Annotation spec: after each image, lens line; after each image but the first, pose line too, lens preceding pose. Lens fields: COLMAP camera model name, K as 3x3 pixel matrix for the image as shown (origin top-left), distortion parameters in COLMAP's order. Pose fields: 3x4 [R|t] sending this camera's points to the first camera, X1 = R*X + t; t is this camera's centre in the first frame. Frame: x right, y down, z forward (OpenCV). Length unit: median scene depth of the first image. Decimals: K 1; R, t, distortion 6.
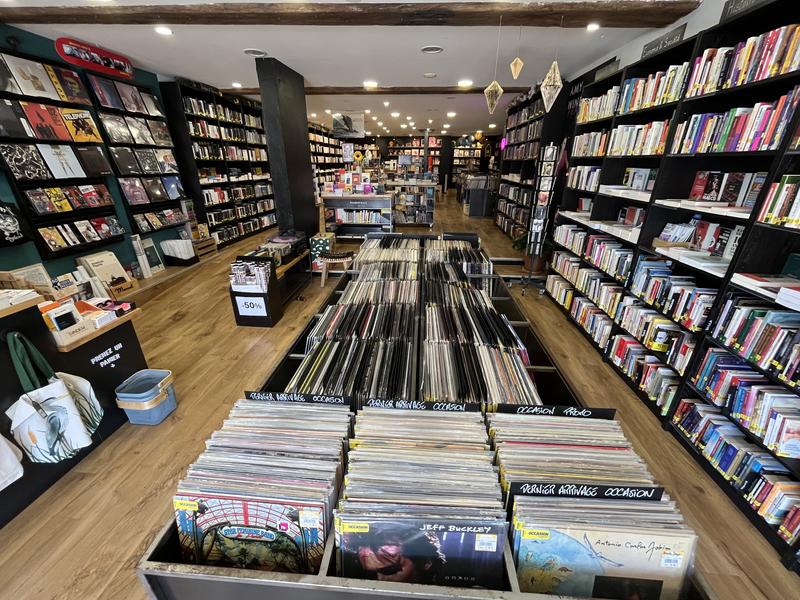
lens RADIAL K [[330.2, 0, 400.0], [0, 330.2, 300.0], [0, 0, 1]] dist [-0.000118, -0.000539]
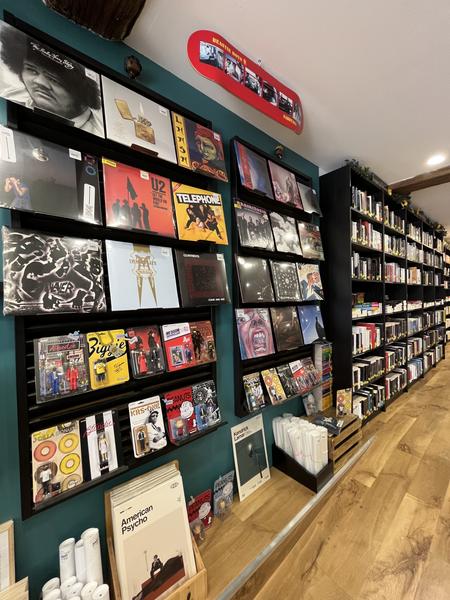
lens RADIAL K [[247.7, 0, 225.0], [0, 247.7, 300.0], [0, 0, 1]] dist [-0.000118, -0.000539]
pose [[0.707524, -0.001666, -0.706688, -0.590310], [-0.255104, 0.931967, -0.257602, -0.277487], [0.659039, 0.362538, 0.658964, 0.726217]]
